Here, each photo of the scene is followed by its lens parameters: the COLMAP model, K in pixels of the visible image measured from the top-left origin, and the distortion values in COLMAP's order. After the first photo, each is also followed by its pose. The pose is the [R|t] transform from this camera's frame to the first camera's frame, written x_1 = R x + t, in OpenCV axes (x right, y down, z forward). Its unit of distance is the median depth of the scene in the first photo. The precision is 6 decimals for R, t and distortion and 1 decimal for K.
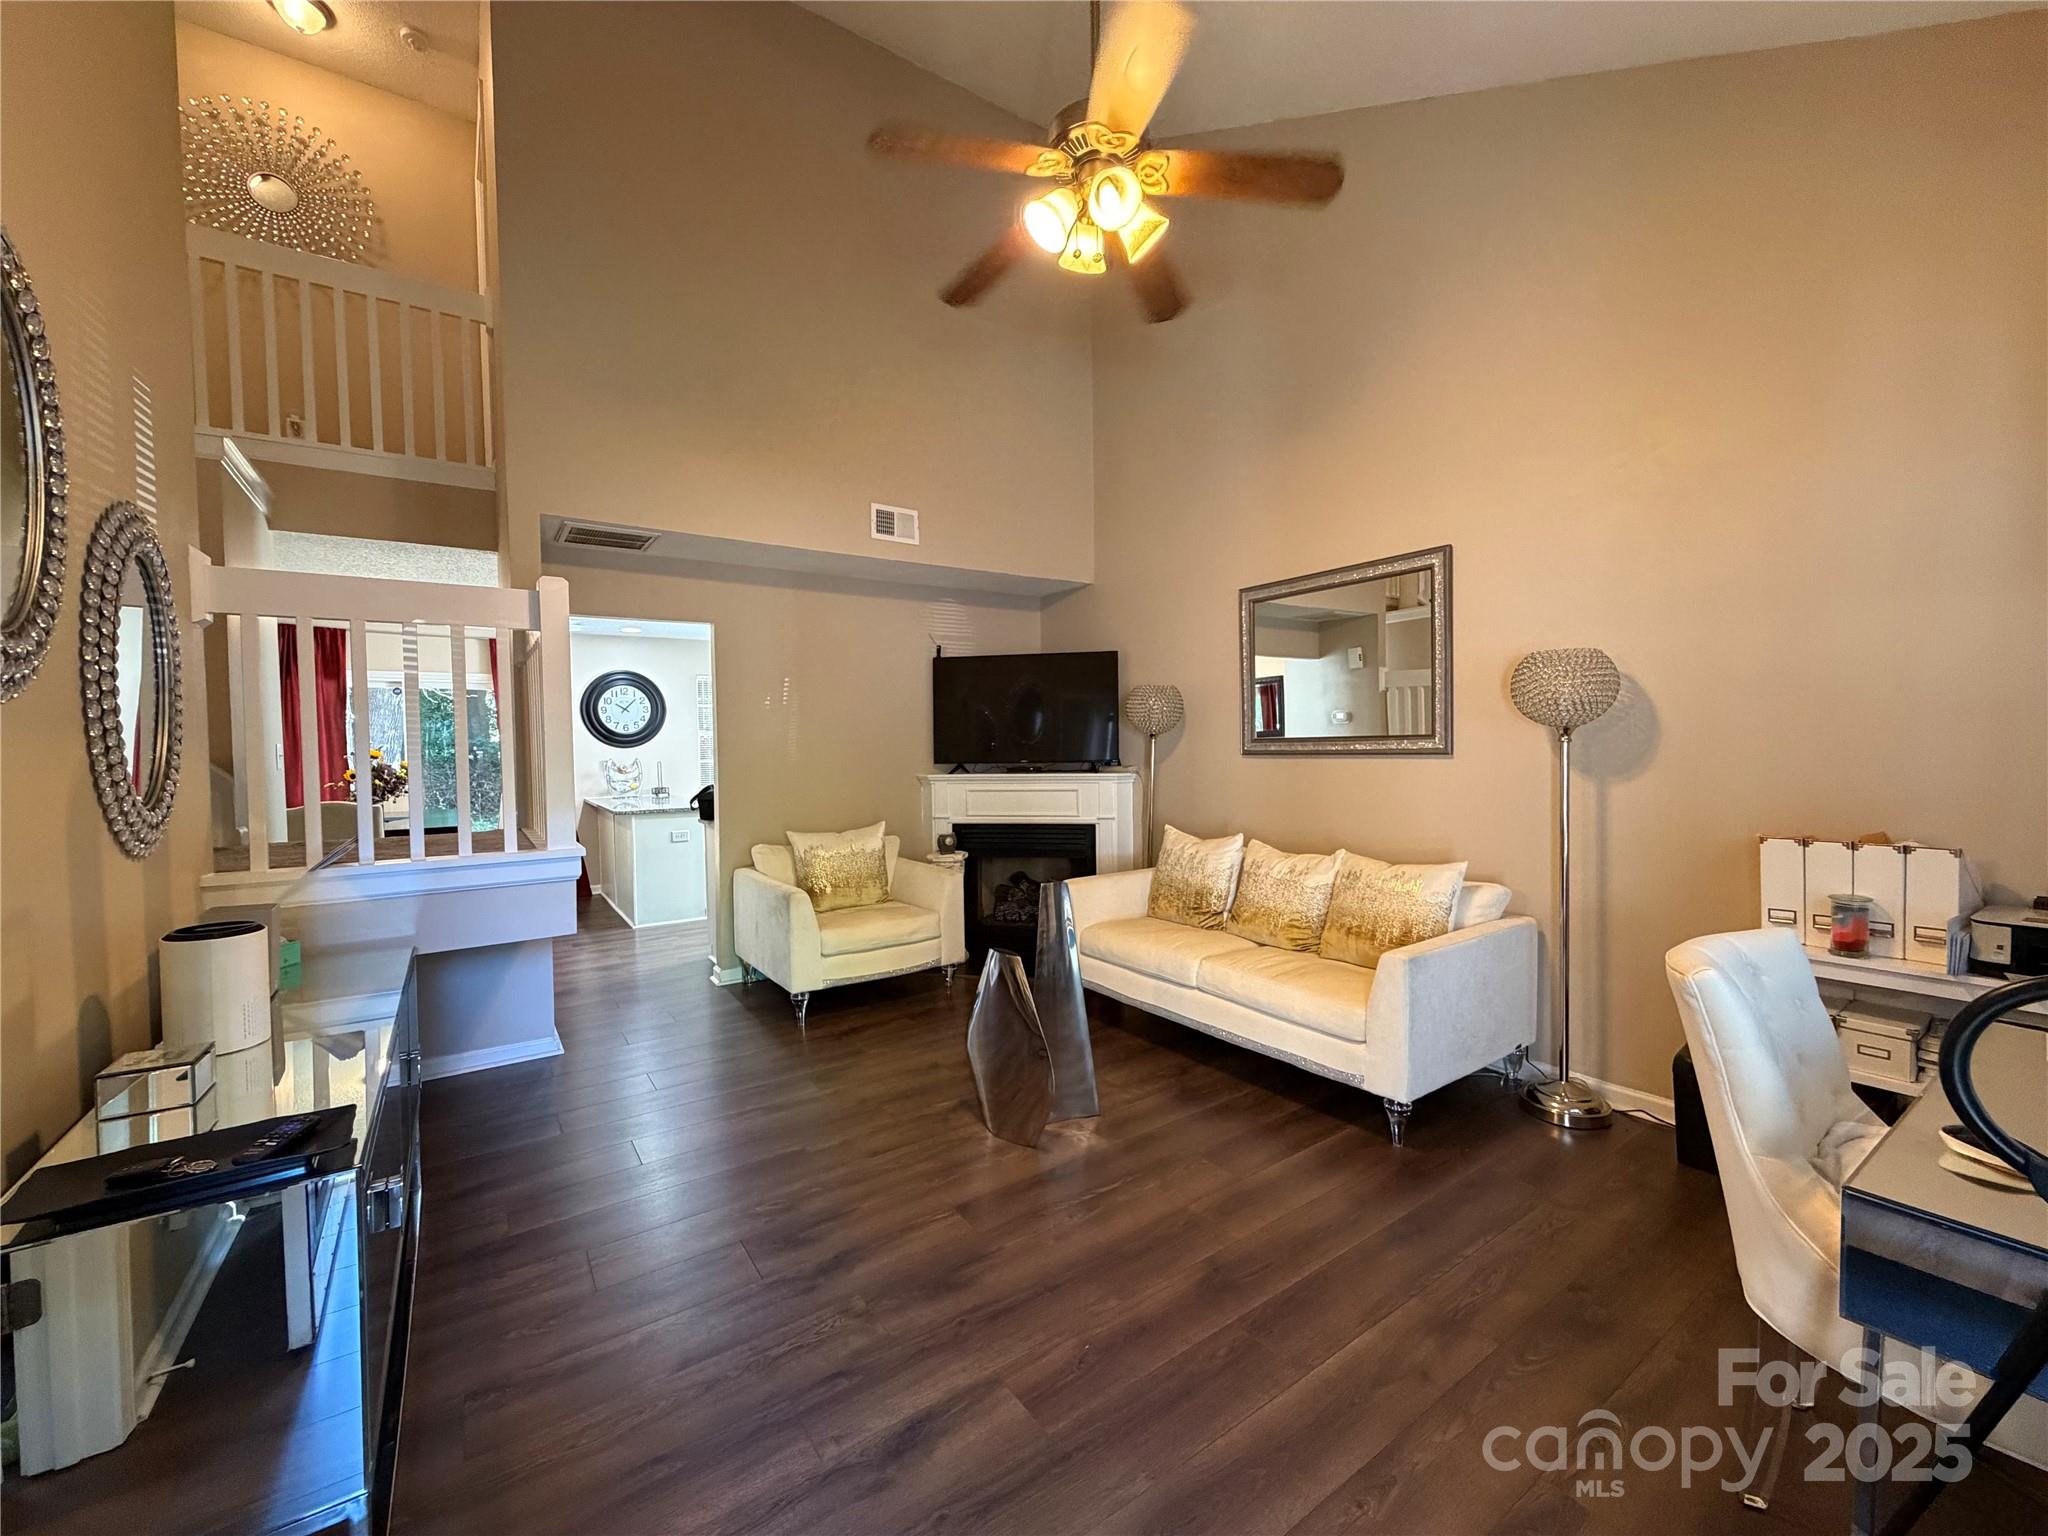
lens RADIAL K [[819.2, 0, 1023.9], [0, 819.2, 779.1], [0, 0, 1]] dist [0.001032, 0.000523]
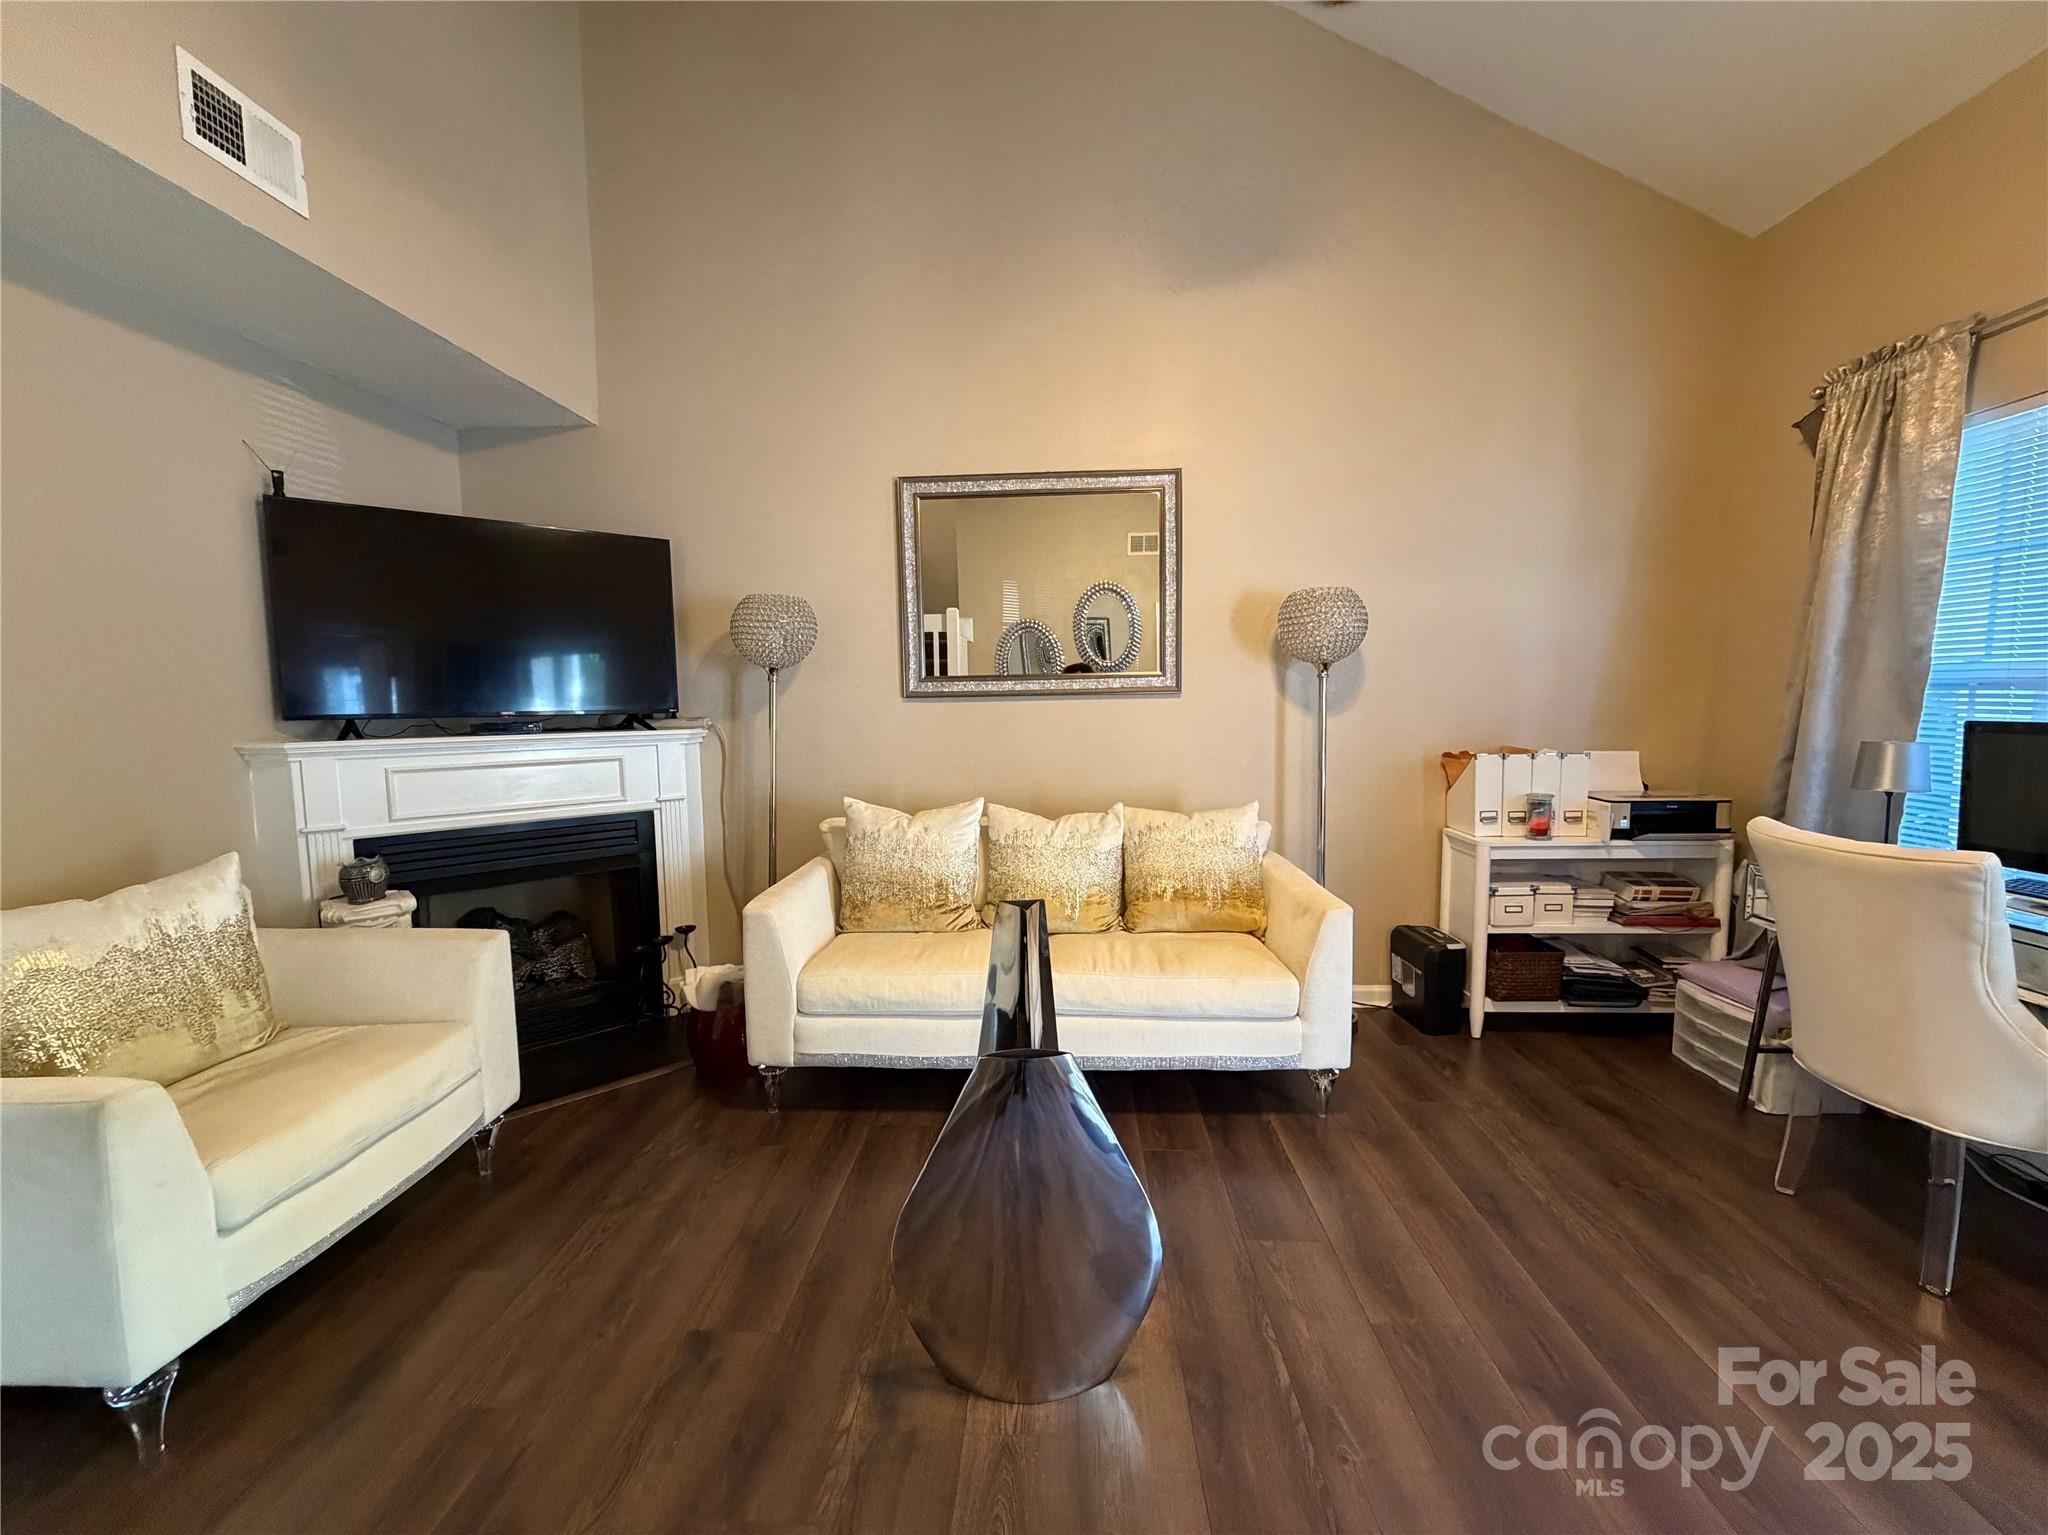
lens RADIAL K [[819.2, 0, 1019.9], [0, 819.2, 771.6], [0, 0, 1]] dist [0.001032, 0.000523]
pose [[0.608600, -0.069854, 0.790396, -0.303524], [0.038543, 0.997544, 0.058484, -0.000857], [-0.792541, -0.005129, 0.609798, 0.489165]]
